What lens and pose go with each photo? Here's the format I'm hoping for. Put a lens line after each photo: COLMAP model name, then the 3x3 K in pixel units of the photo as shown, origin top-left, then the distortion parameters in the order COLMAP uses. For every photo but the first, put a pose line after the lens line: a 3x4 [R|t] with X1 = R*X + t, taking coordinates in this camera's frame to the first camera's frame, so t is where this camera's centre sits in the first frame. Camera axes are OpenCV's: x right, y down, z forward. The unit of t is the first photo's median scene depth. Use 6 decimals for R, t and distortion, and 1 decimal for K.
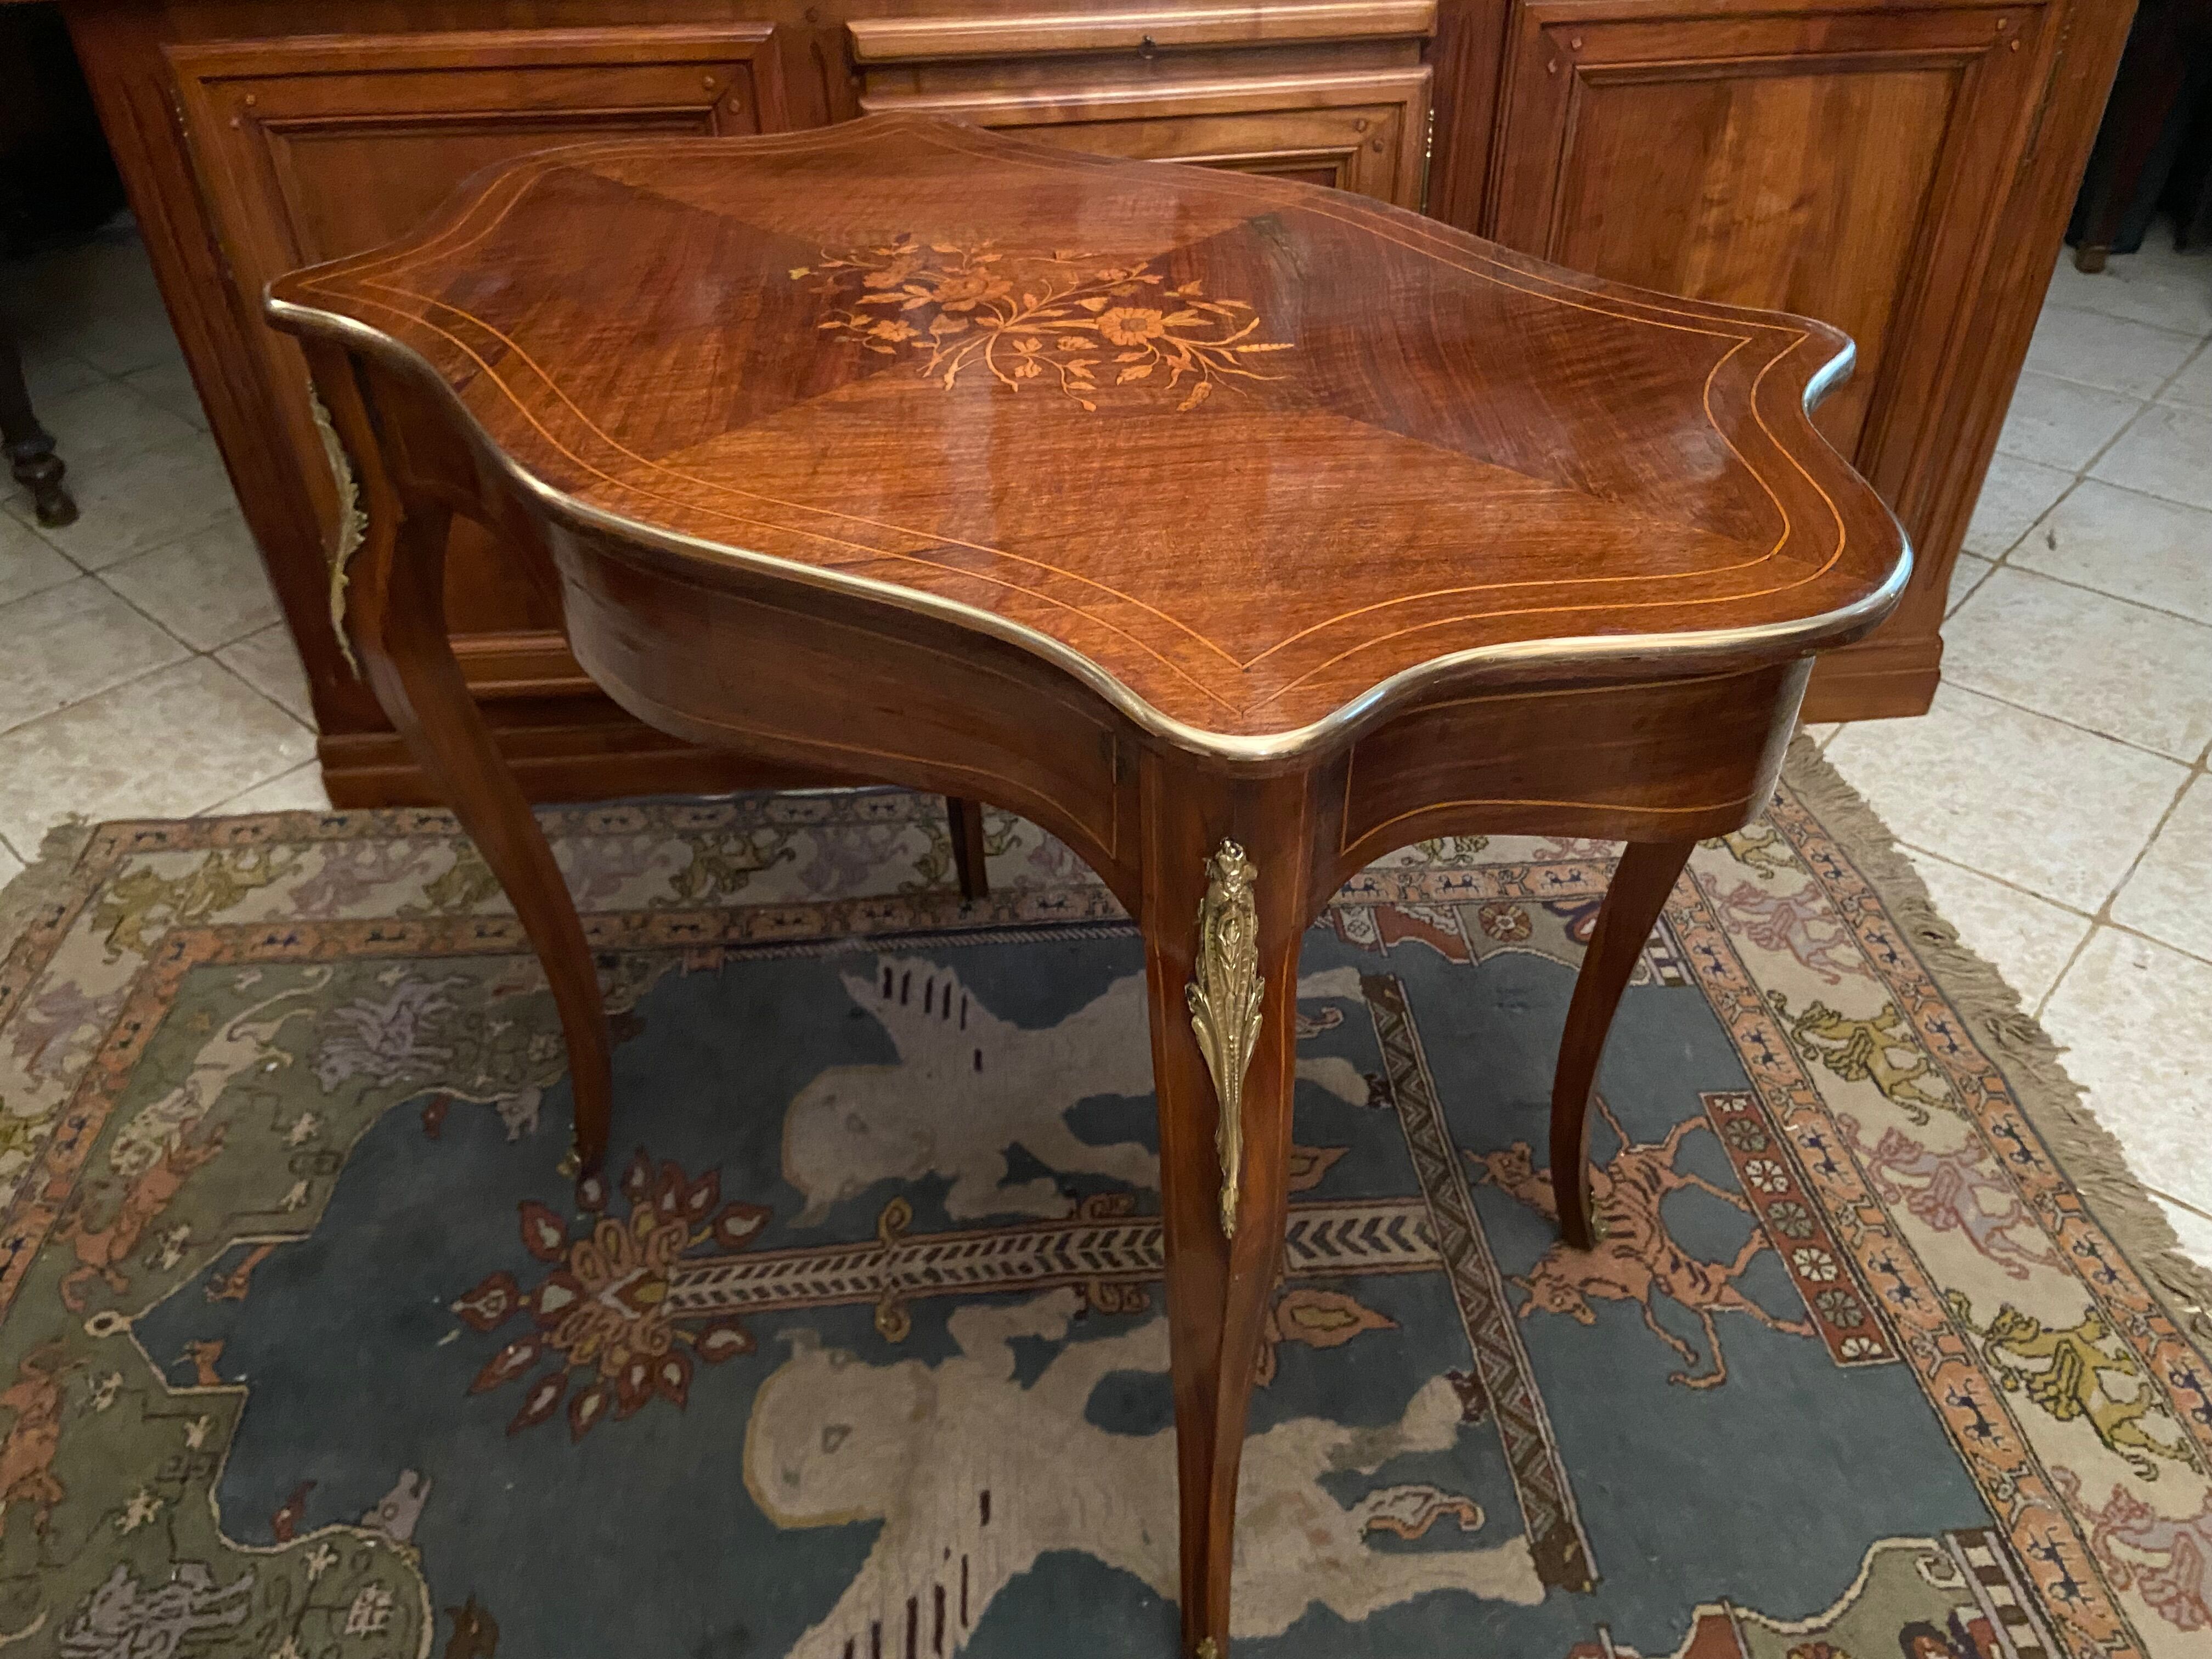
lens RADIAL K [[1688.0, 0, 1097.9], [0, 1688.0, 850.5], [0, 0, 1]] dist [0.116524, -0.146700]
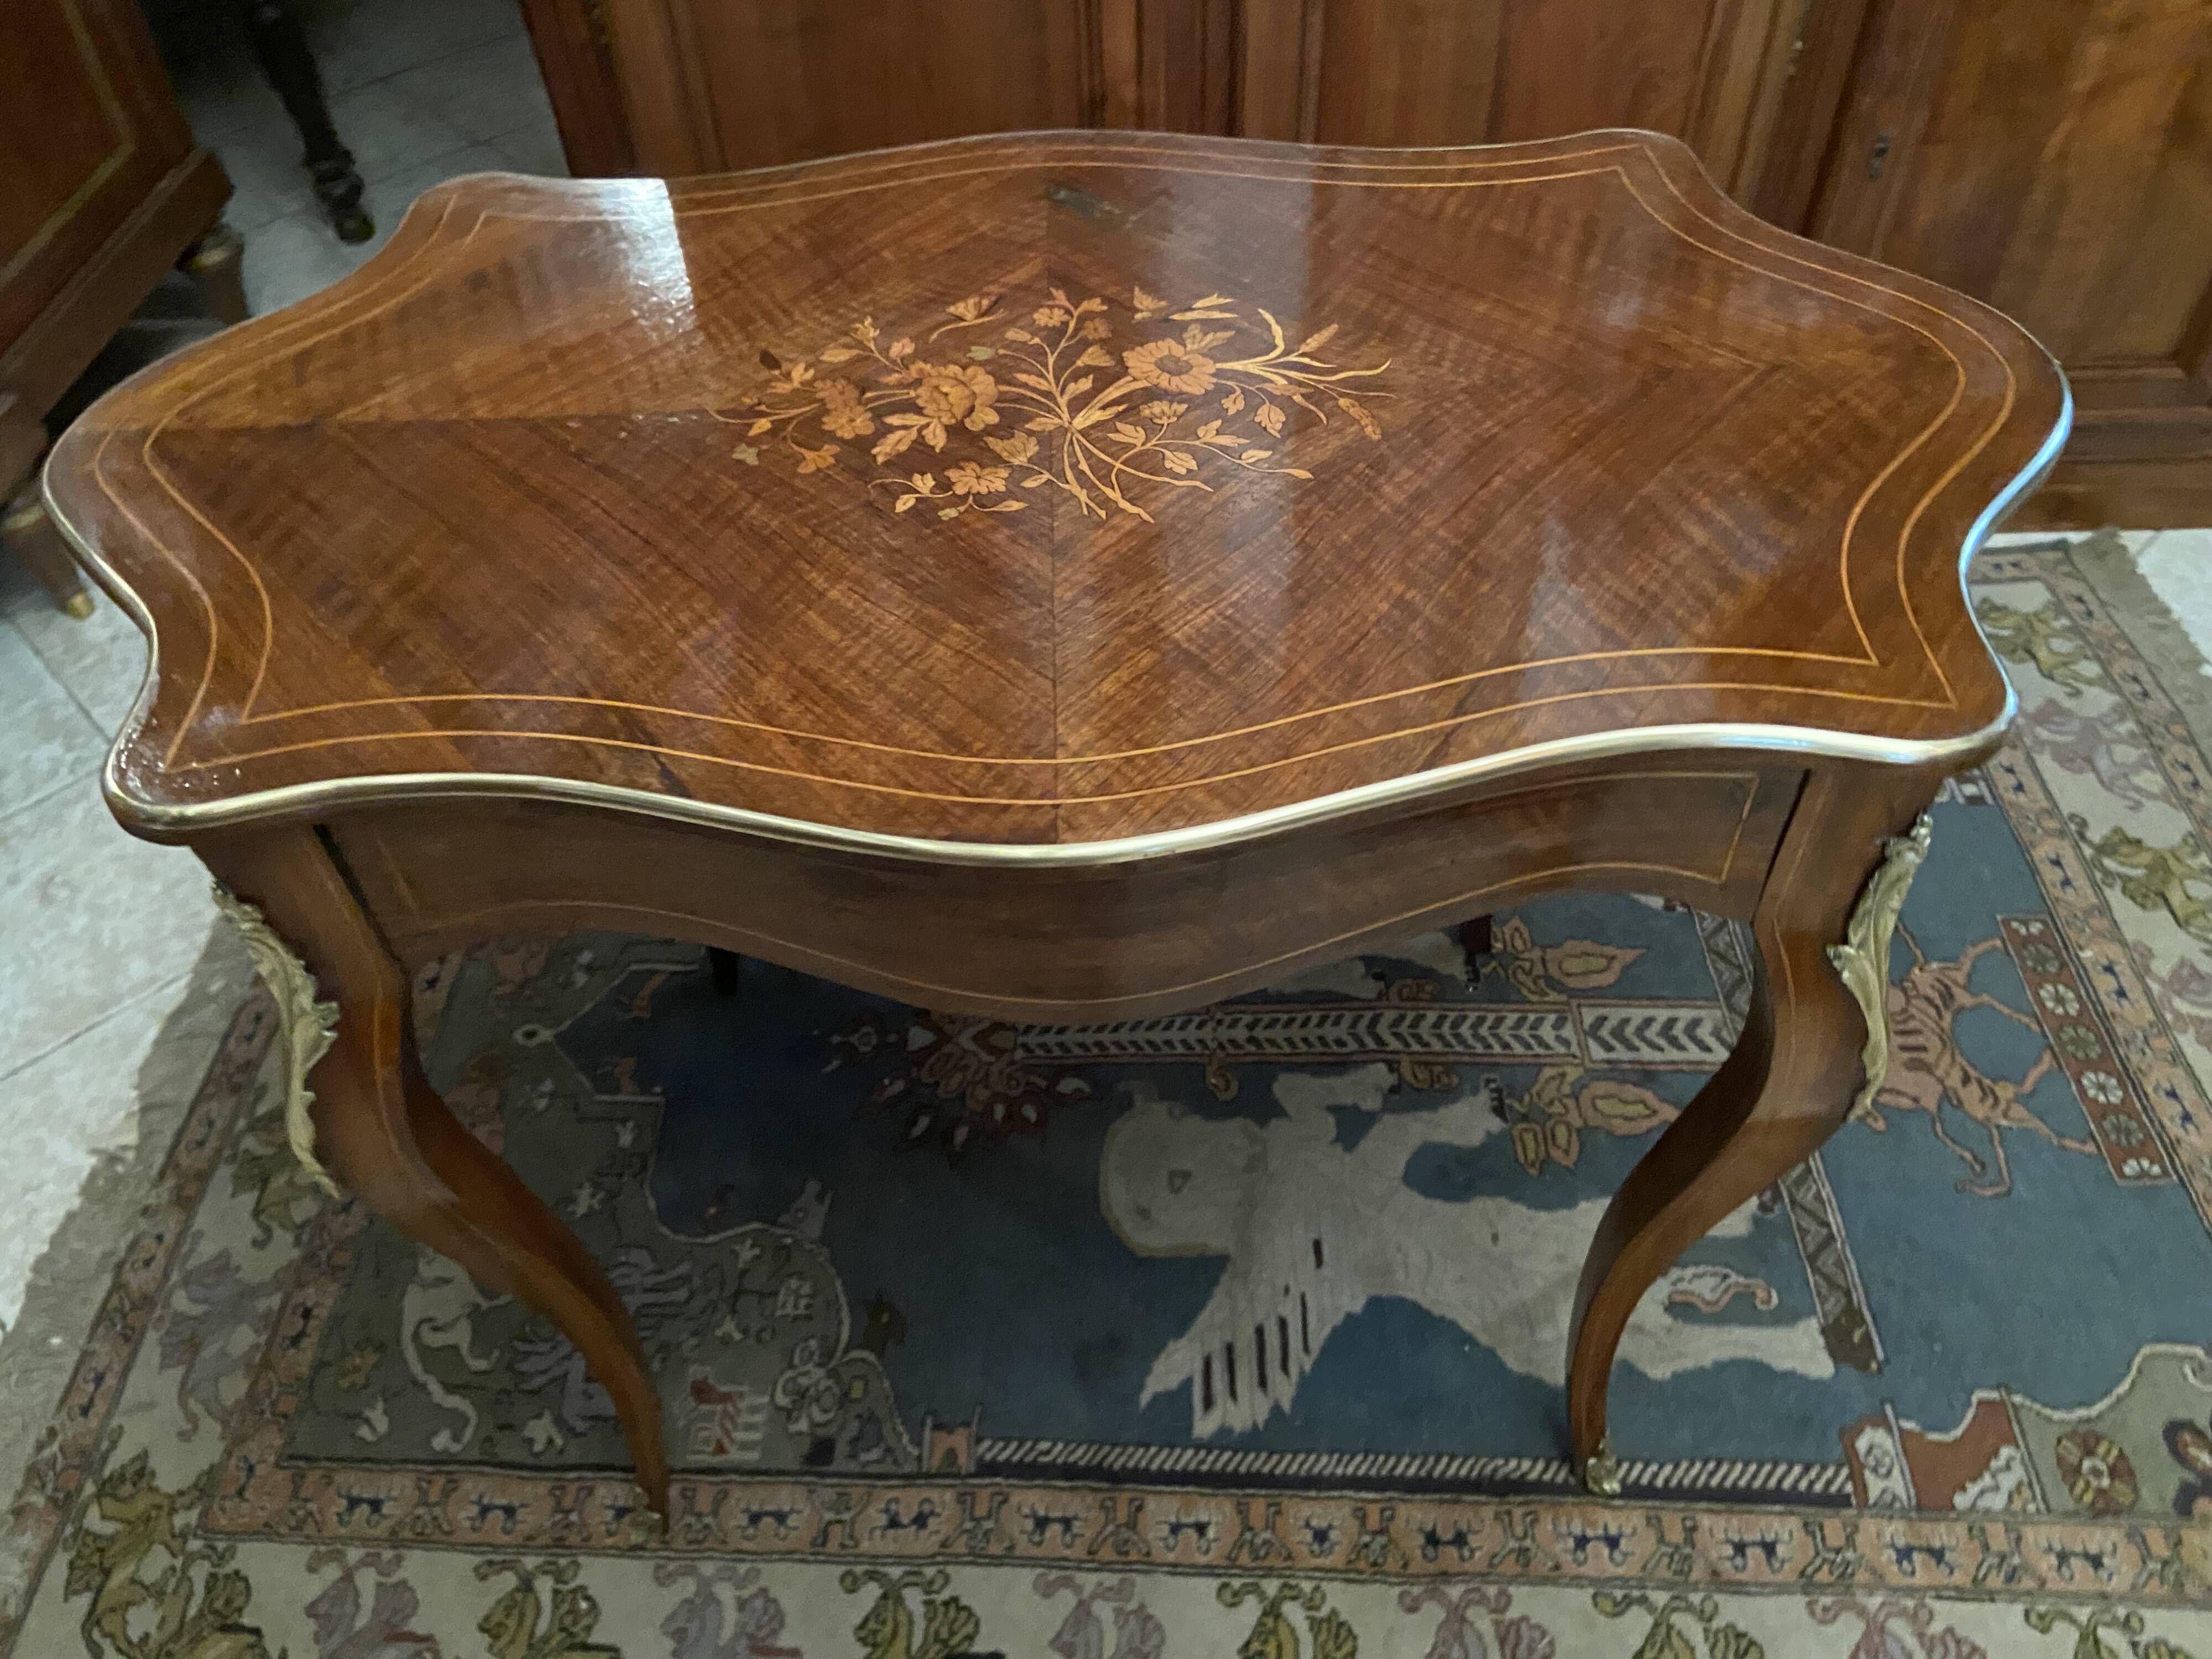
lens RADIAL K [[1690.9, 0, 1088.1], [0, 1690.9, 831.1], [0, 0, 1]] dist [0.118027, -0.150914]
pose [[0.996040, 0.056359, -0.068759, -0.134318], [-0.044138, 0.984825, 0.167841, -0.062574], [0.077175, -0.164142, 0.983413, -0.060994]]
